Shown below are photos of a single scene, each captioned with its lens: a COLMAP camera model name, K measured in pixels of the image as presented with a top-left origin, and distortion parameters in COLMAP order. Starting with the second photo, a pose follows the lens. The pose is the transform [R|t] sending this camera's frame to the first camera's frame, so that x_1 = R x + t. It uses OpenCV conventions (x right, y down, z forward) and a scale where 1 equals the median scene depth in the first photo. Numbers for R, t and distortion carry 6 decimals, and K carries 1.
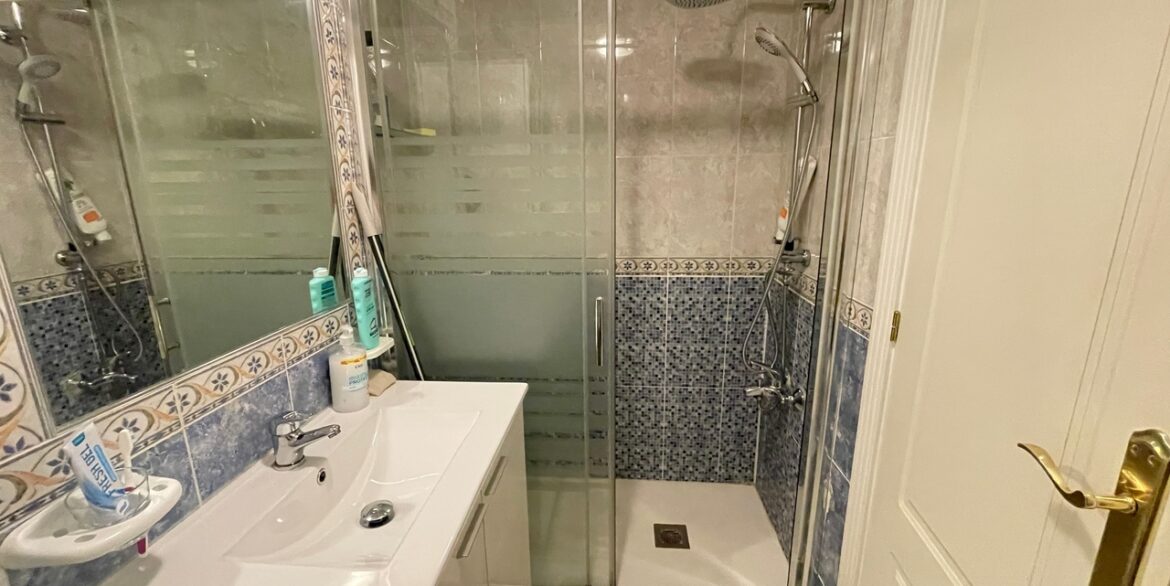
lens RADIAL K [[475.8, 0, 585.8], [0, 475.8, 292.1], [0, 0, 1]] dist [-0.000251, -0.000005]
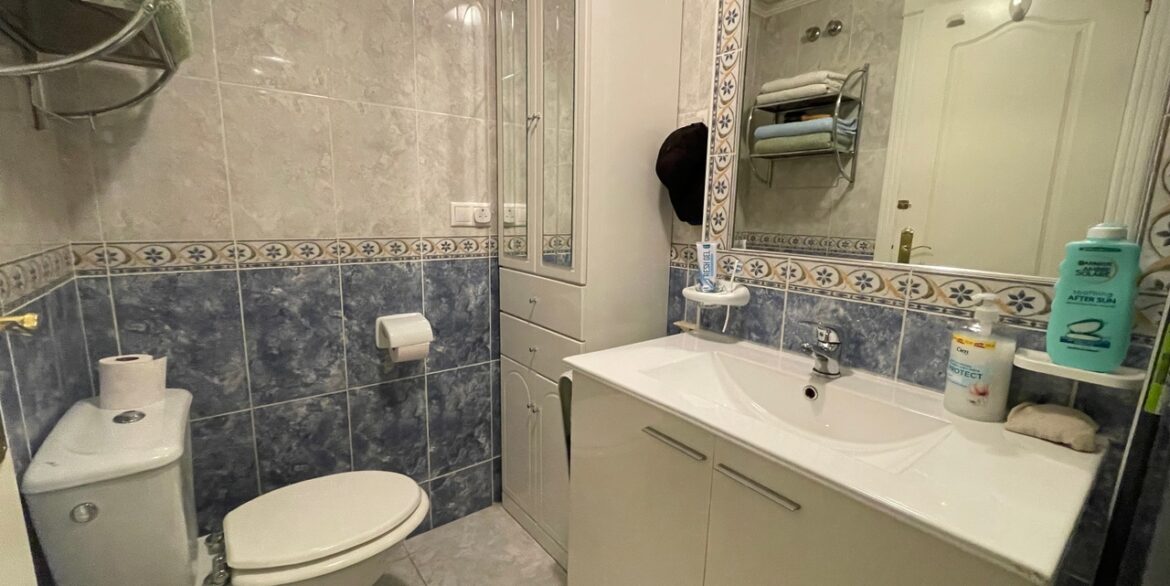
lens RADIAL K [[475.8, 0, 586.5], [0, 475.8, 292.2], [0, 0, 1]] dist [-0.000251, -0.000005]
pose [[-0.745932, 0.110280, -0.656829, 0.490760], [-0.165203, 0.924740, 0.342876, -0.091591], [0.645208, 0.364273, -0.671574, 1.408086]]
